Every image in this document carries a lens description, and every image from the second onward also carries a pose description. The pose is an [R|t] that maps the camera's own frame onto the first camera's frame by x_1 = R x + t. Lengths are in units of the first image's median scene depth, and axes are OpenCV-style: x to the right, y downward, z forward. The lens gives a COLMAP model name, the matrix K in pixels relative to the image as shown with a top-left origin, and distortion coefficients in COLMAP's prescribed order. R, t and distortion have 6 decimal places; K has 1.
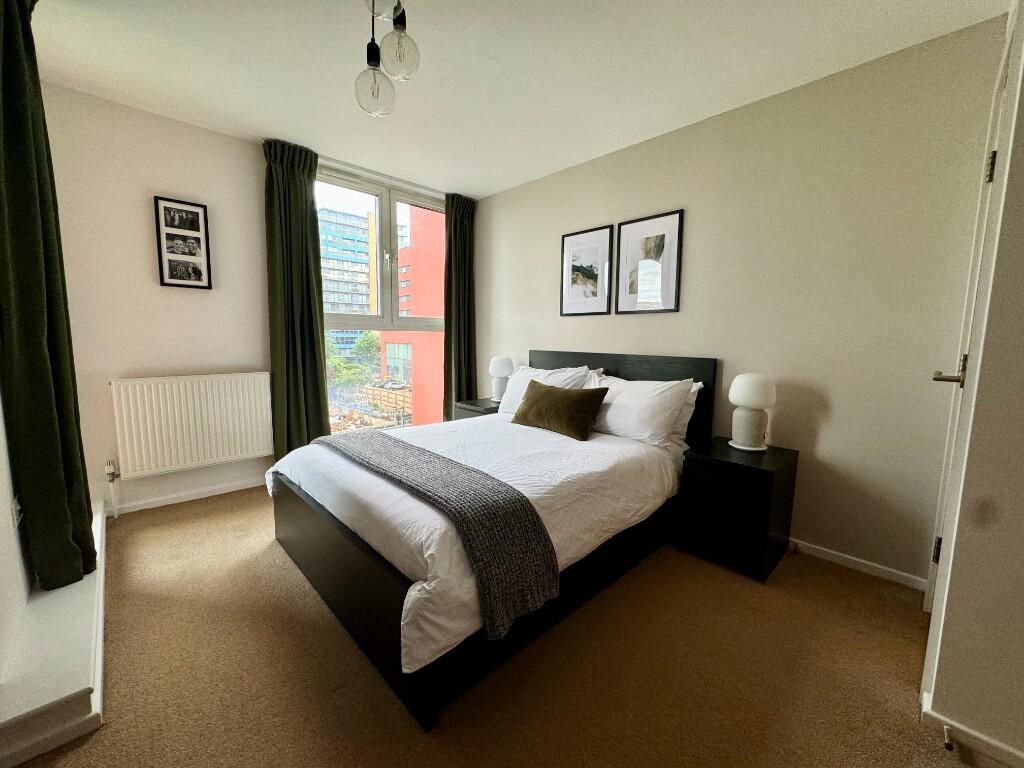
lens RADIAL K [[406.1, 0, 509.9], [0, 406.1, 382.9], [0, 0, 1]] dist [-0.000189, -0.000048]
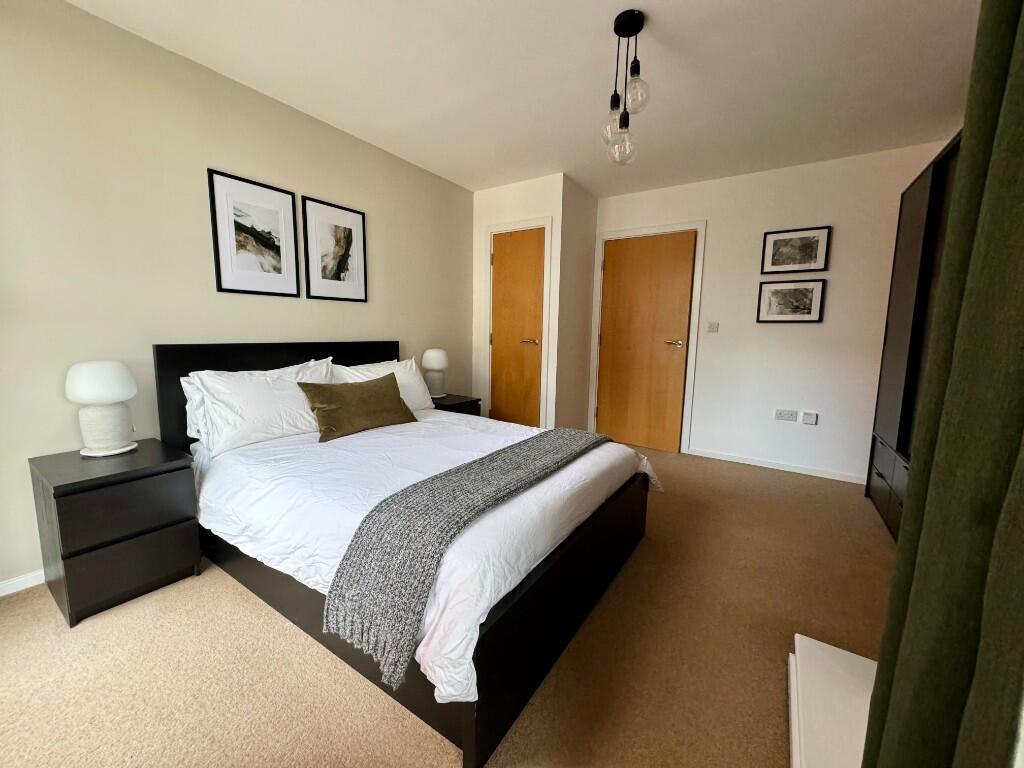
lens RADIAL K [[406.1, 0, 508.7], [0, 406.1, 383.0], [0, 0, 1]] dist [-0.000189, -0.000048]
pose [[-0.219396, -0.149349, 0.964137, -0.712597], [0.087577, 0.981210, 0.171923, -0.096776], [-0.971697, 0.122155, -0.202194, 0.747882]]
